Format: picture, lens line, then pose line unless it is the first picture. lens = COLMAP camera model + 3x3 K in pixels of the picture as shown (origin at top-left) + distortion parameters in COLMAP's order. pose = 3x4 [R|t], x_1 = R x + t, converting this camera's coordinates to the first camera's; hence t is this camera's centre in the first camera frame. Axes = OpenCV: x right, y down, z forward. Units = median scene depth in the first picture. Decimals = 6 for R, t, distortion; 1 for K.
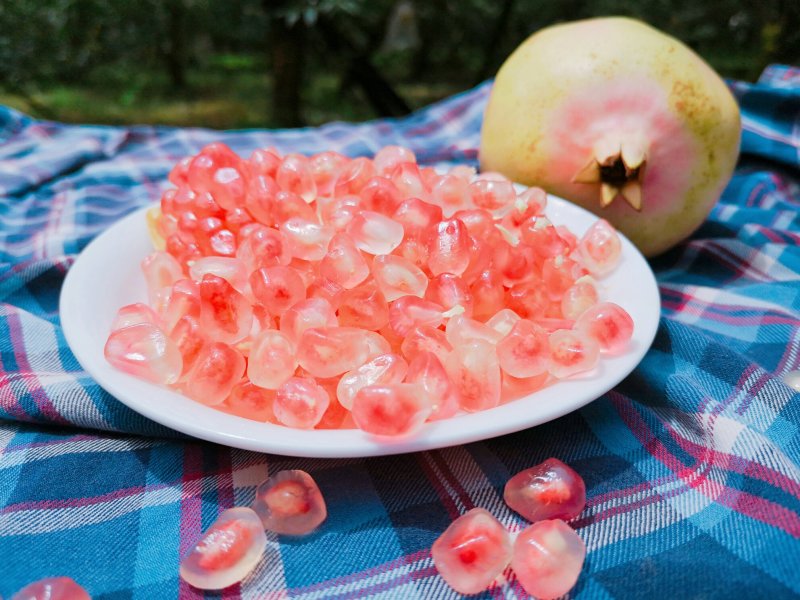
lens RADIAL K [[651.9, 0, 400.0], [0, 651.9, 300.0], [0, 0, 1]] dist [0.082406, -0.093434]
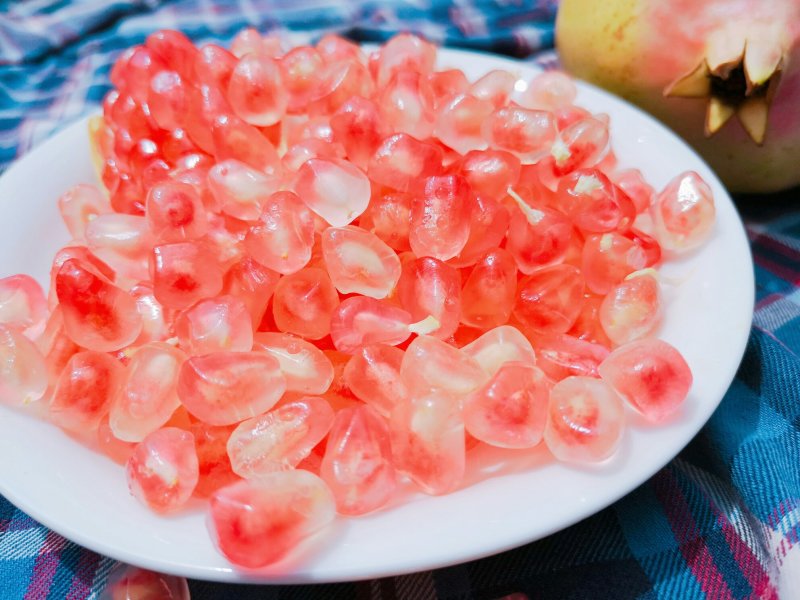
lens RADIAL K [[660.3, 0, 396.9], [0, 660.3, 293.4], [0, 0, 1]] dist [0.071974, -0.165872]
pose [[0.983112, 0.087399, -0.160788, 0.148823], [-0.049377, 0.972686, 0.226814, -0.156440], [0.176219, -0.215044, 0.960574, 0.304879]]
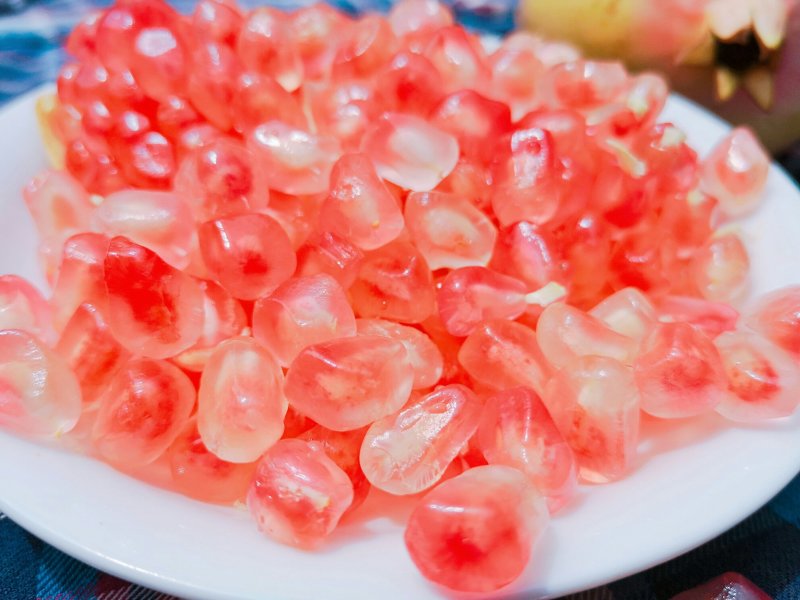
lens RADIAL K [[682.3, 0, 400.0], [0, 682.3, 300.0], [0, 0, 1]] dist [0.018350, -0.118030]
pose [[0.998687, 0.005931, 0.050877, -0.075149], [-0.014988, 0.983639, 0.179526, -0.078970], [-0.048980, -0.180053, 0.982437, 0.360824]]
